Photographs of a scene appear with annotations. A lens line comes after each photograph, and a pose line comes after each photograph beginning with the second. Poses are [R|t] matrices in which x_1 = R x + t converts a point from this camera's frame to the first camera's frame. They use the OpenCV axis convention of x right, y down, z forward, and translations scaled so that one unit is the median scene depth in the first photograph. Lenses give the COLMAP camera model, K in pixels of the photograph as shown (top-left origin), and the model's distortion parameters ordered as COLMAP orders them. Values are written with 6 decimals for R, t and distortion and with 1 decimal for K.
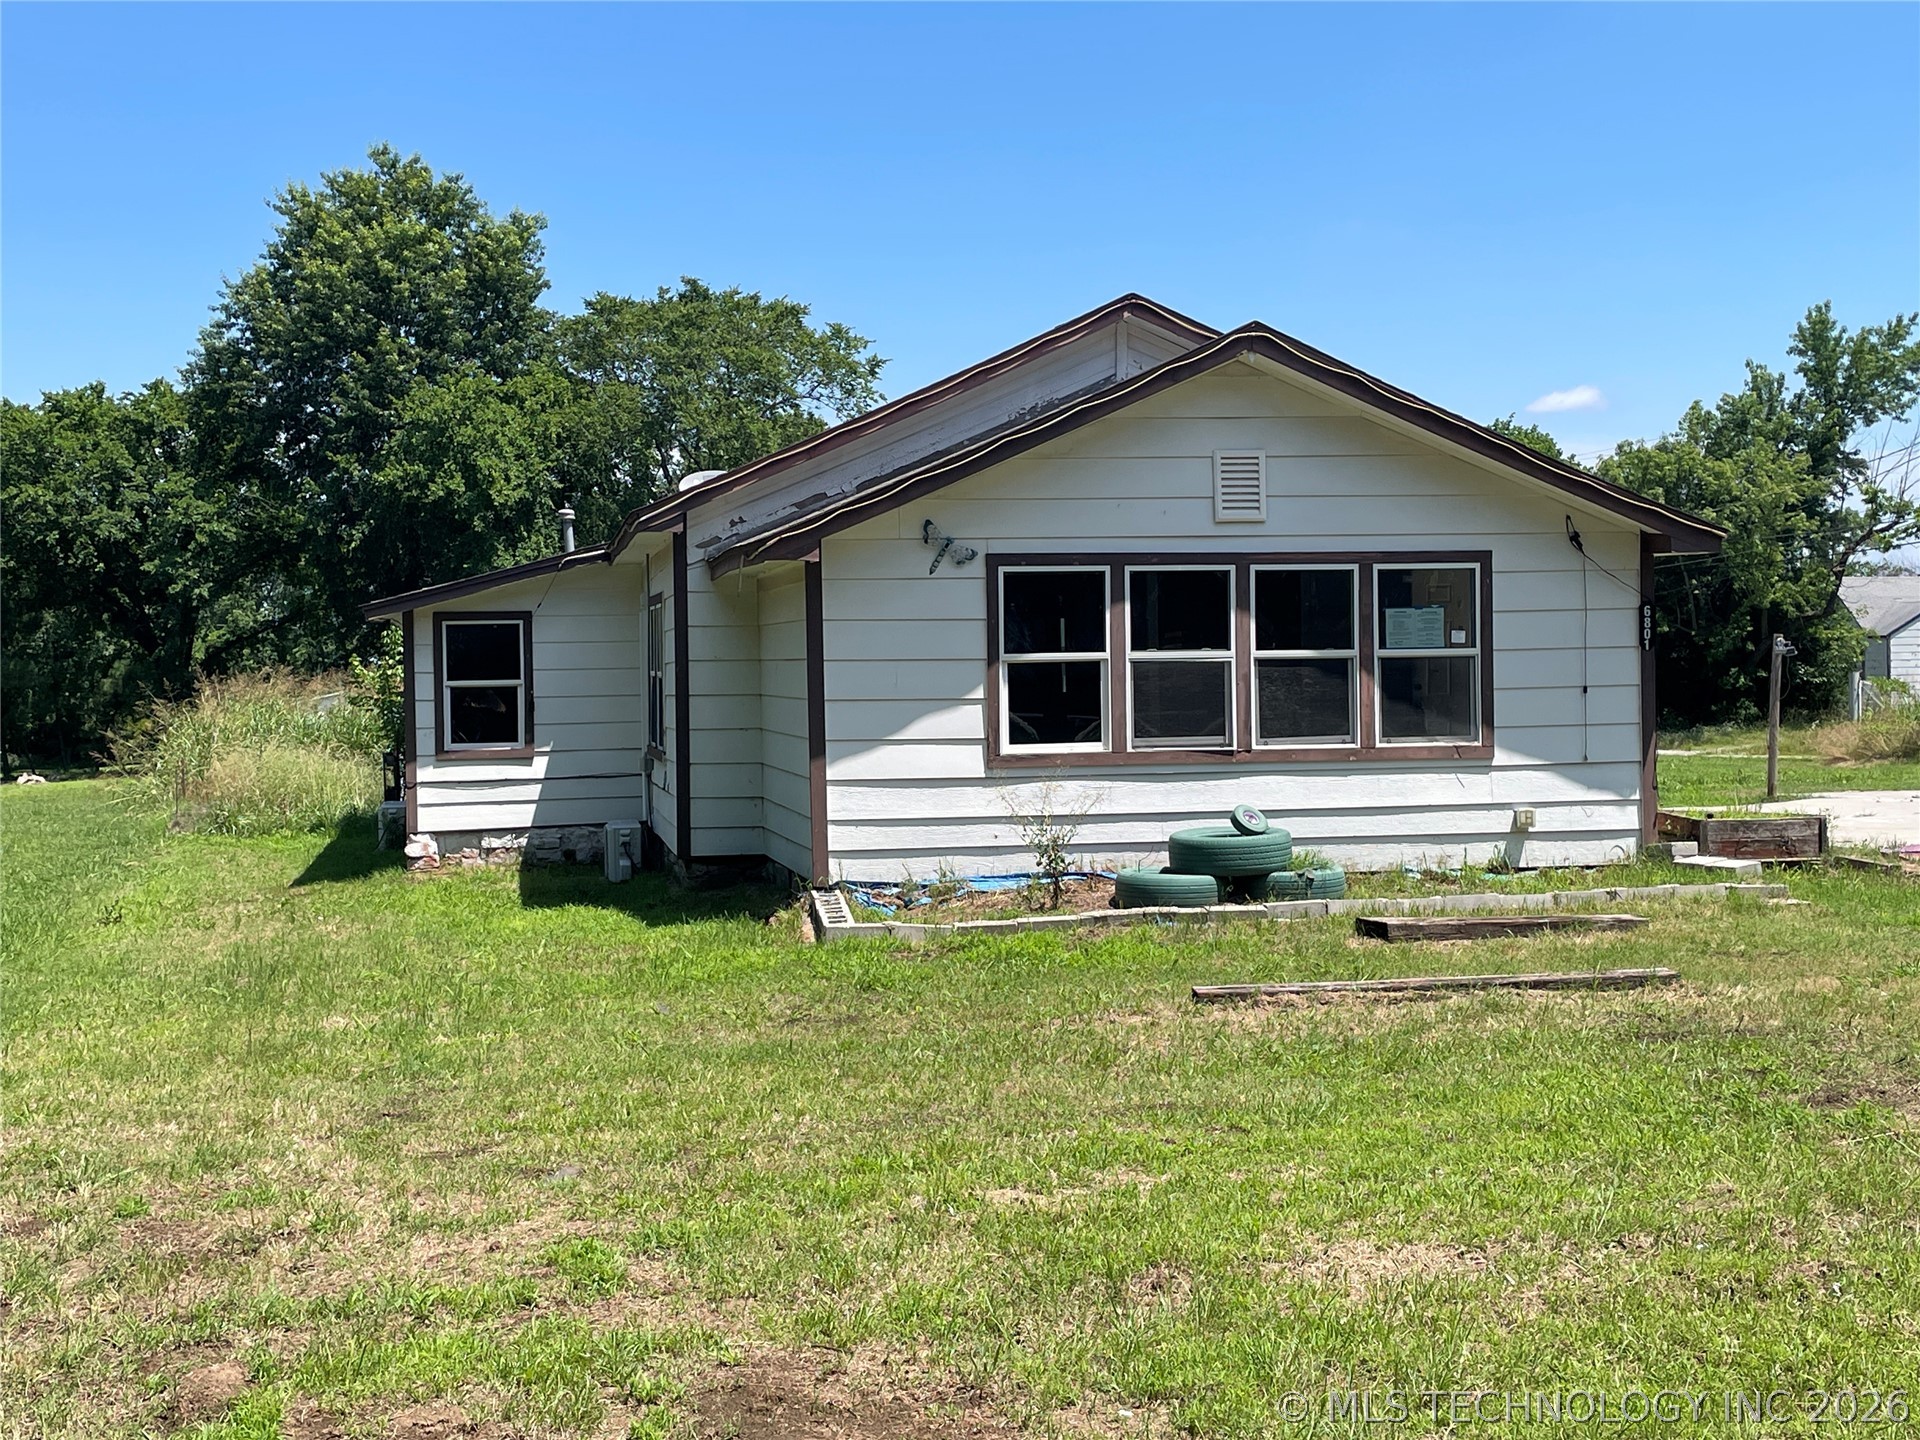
lens RADIAL K [[2397.2, 0, 966.3], [0, 2397.2, 727.4], [0, 0, 1]] dist [0.132102, 0.000000]
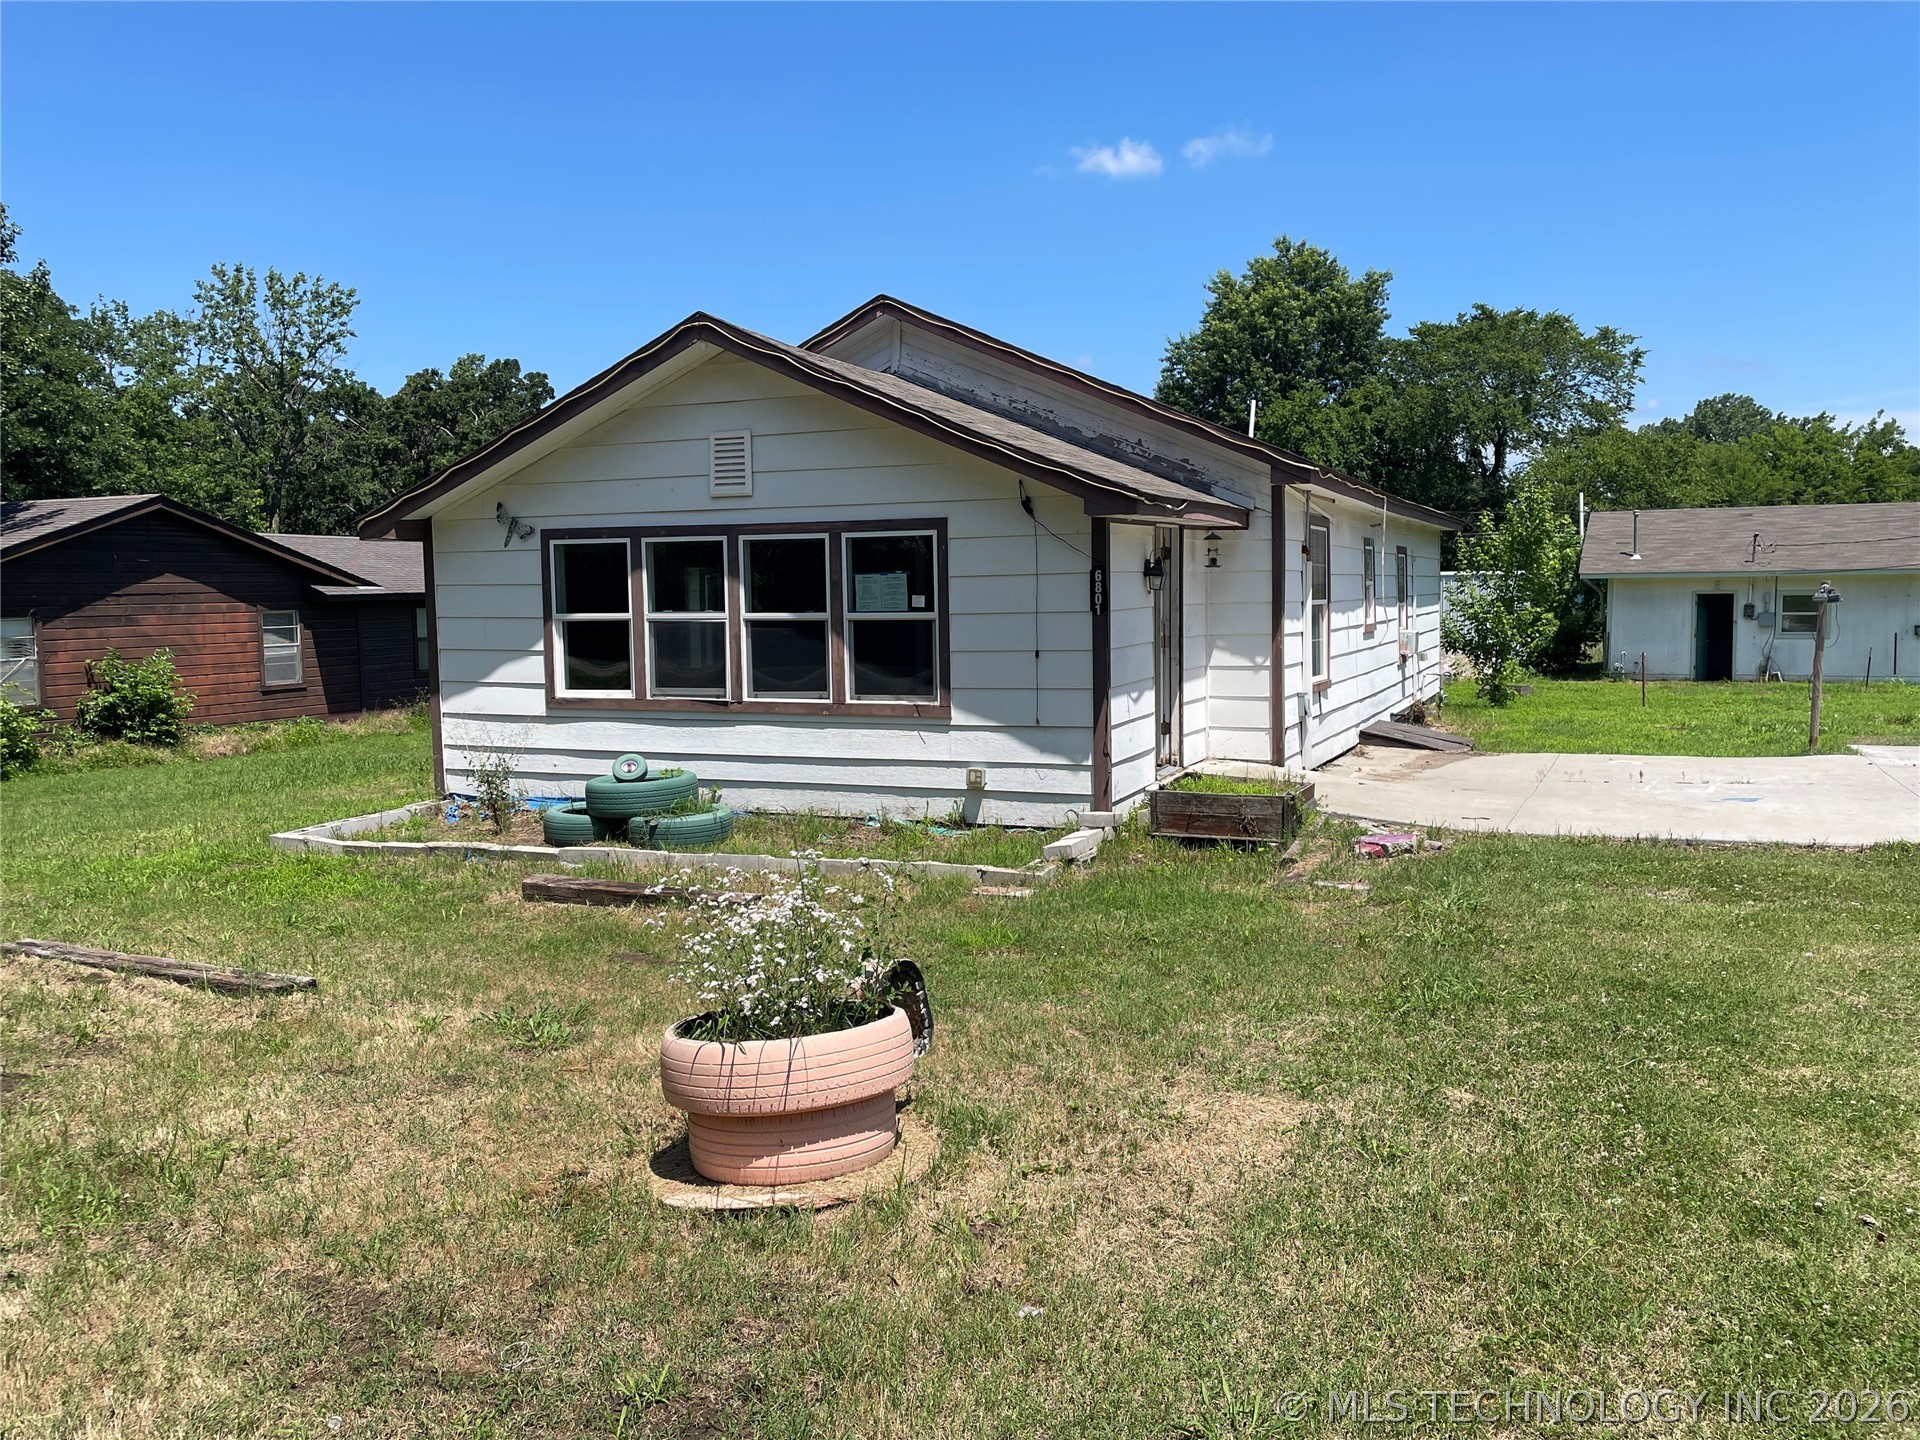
lens RADIAL K [[1517.2, 0, 971.5], [0, 1517.2, 726.3], [0, 0, 1]] dist [0.064419, -0.009540]
pose [[0.834101, 0.051470, -0.549206, 0.587070], [-0.013597, 0.997253, 0.072809, -0.031610], [0.551445, -0.053262, 0.832509, 0.460049]]
